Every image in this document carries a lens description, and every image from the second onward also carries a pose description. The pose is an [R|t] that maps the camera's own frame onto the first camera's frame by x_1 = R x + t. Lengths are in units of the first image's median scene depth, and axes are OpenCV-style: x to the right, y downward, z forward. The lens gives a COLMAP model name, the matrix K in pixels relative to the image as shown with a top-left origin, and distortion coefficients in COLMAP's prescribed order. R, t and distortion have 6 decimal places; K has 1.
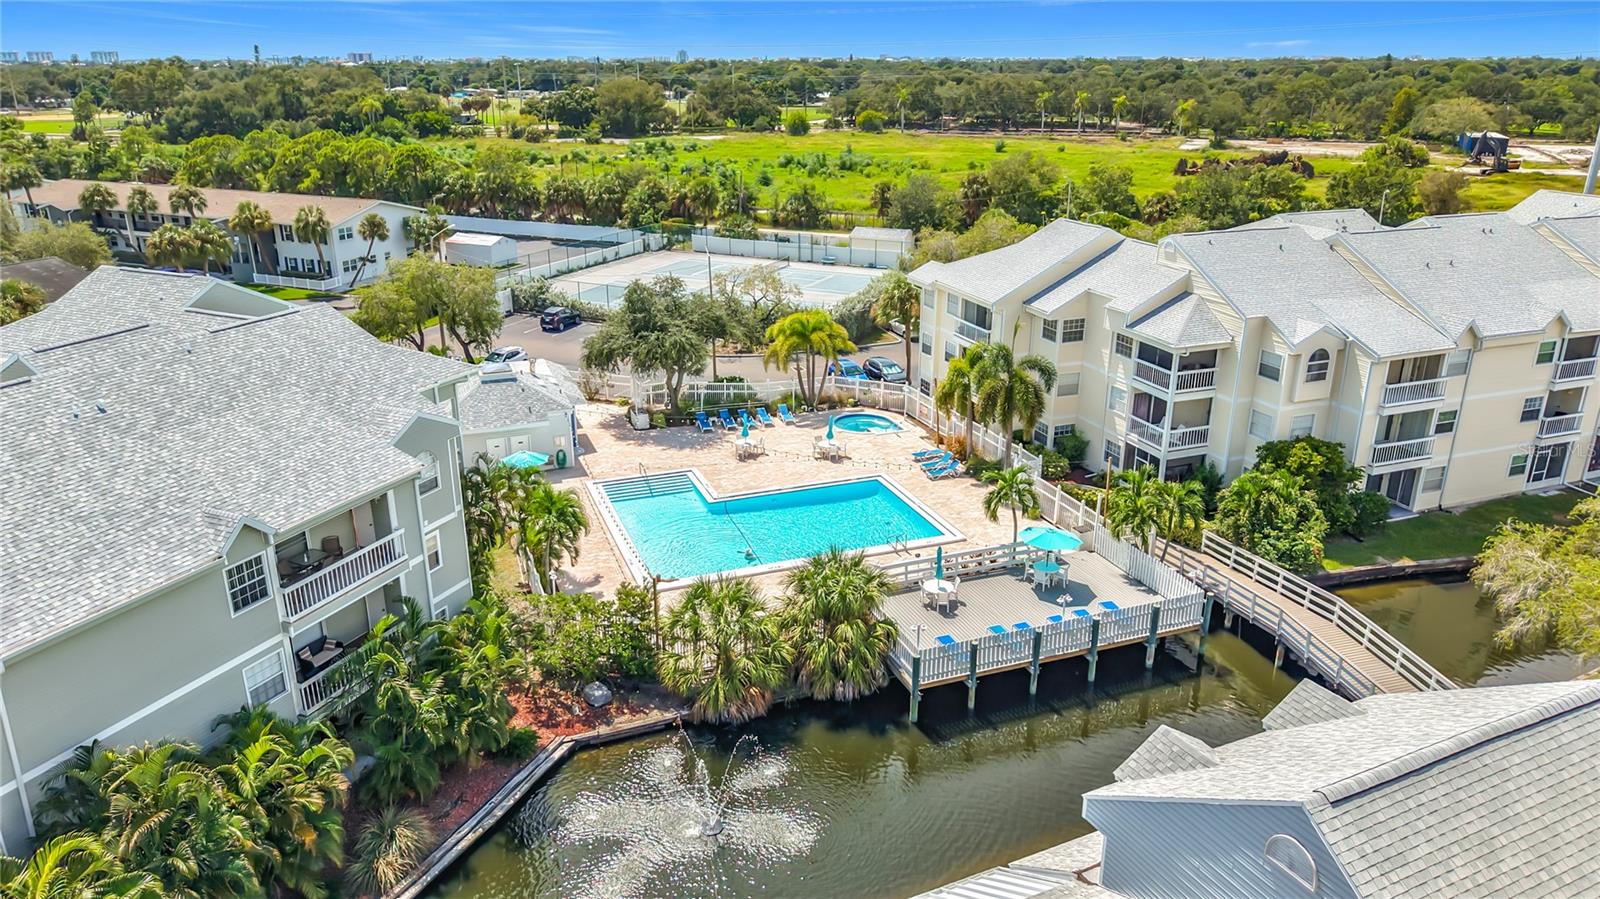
lens RADIAL K [[1088.1, 0, 813.0], [0, 1088.1, 470.6], [0, 0, 1]] dist [-0.002650, -0.003484]
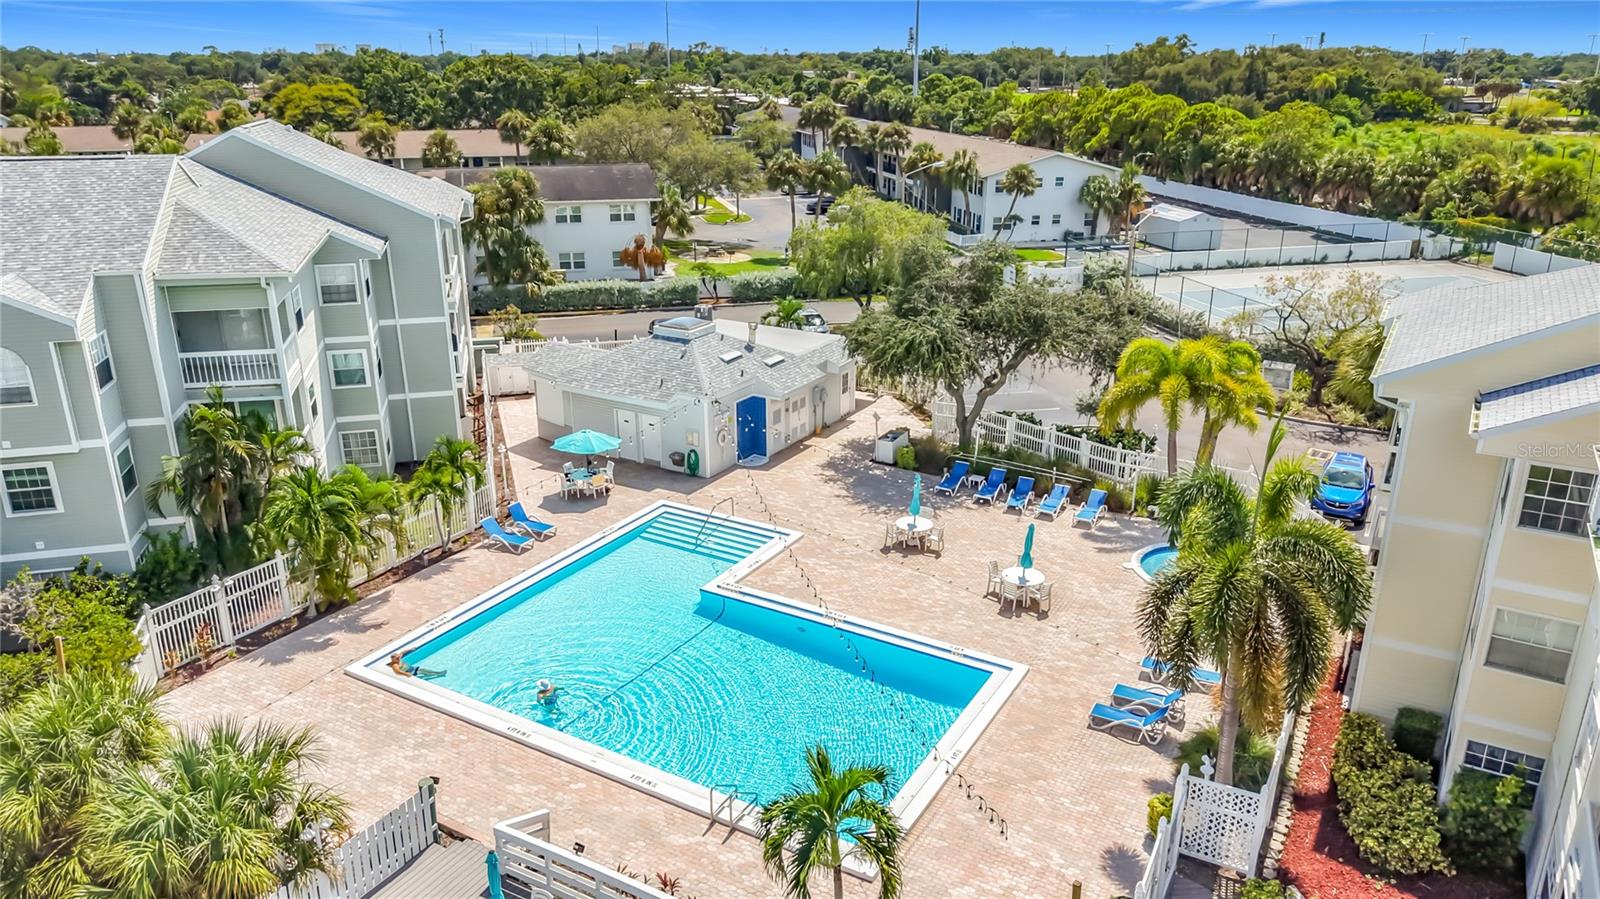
lens RADIAL K [[1101.4, 0, 800.0], [0, 1101.4, 449.5], [0, 0, 1]] dist [0.022832, -0.004108]
pose [[0.617094, 0.259806, -0.742763, 0.362389], [-0.276739, 0.955276, 0.104222, -0.119881], [0.736621, 0.141237, 0.661393, 0.616593]]
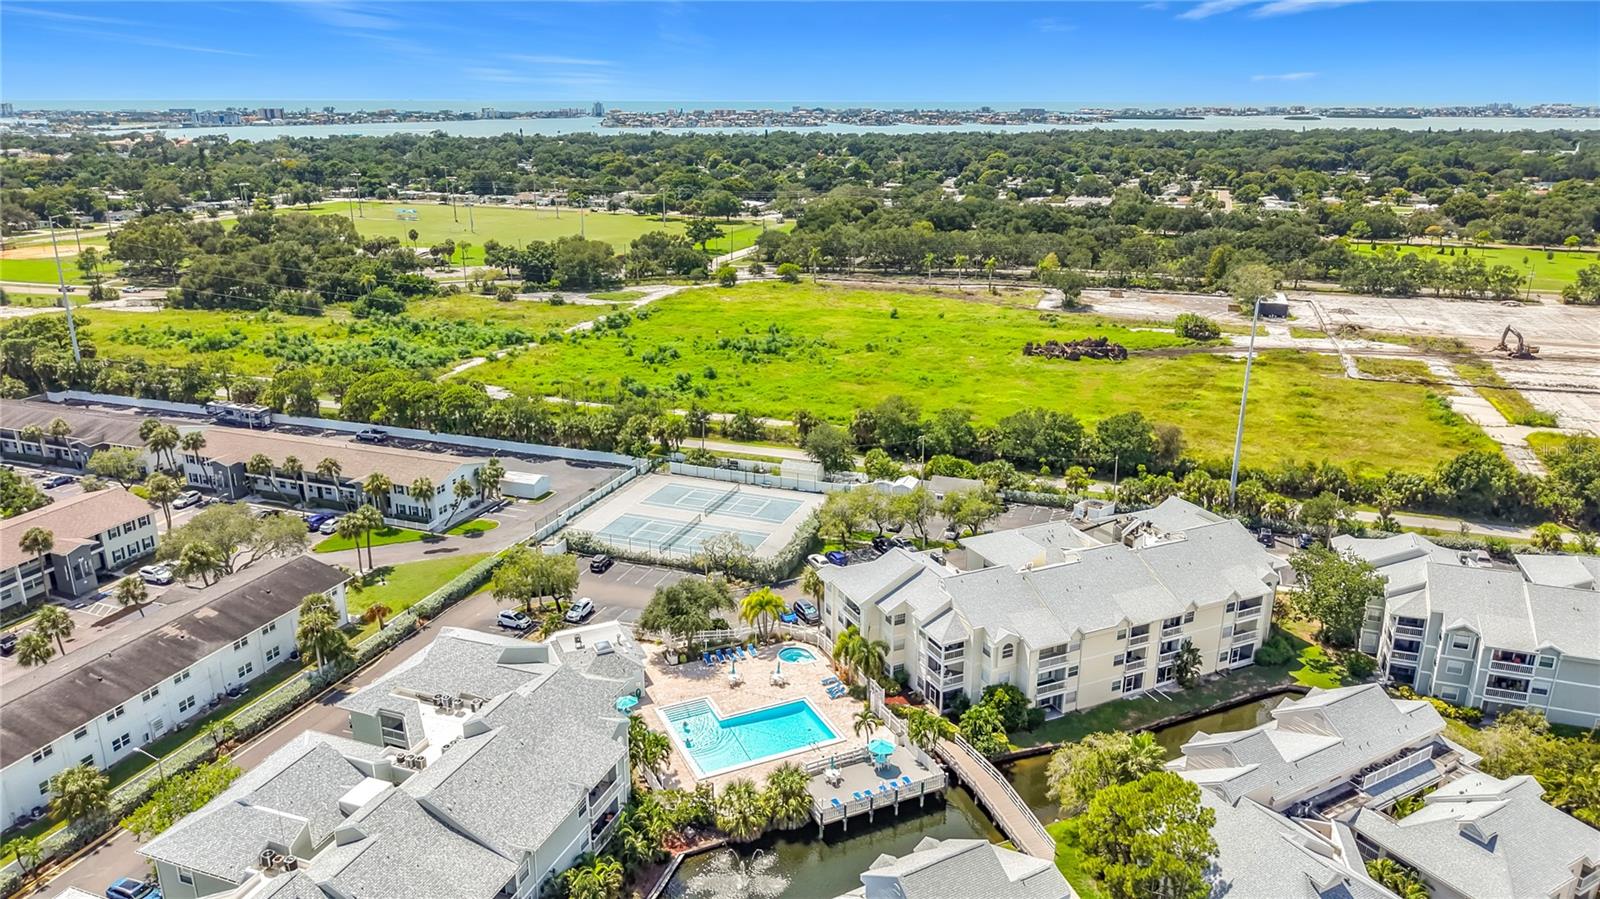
lens RADIAL K [[1101.4, 0, 800.0], [0, 1101.4, 449.5], [0, 0, 1]] dist [0.022832, -0.004108]
pose [[0.997961, -0.027616, 0.057545, -0.051098], [0.030456, 0.998330, -0.049081, -0.359878], [-0.056093, 0.050733, 0.997136, -1.047782]]
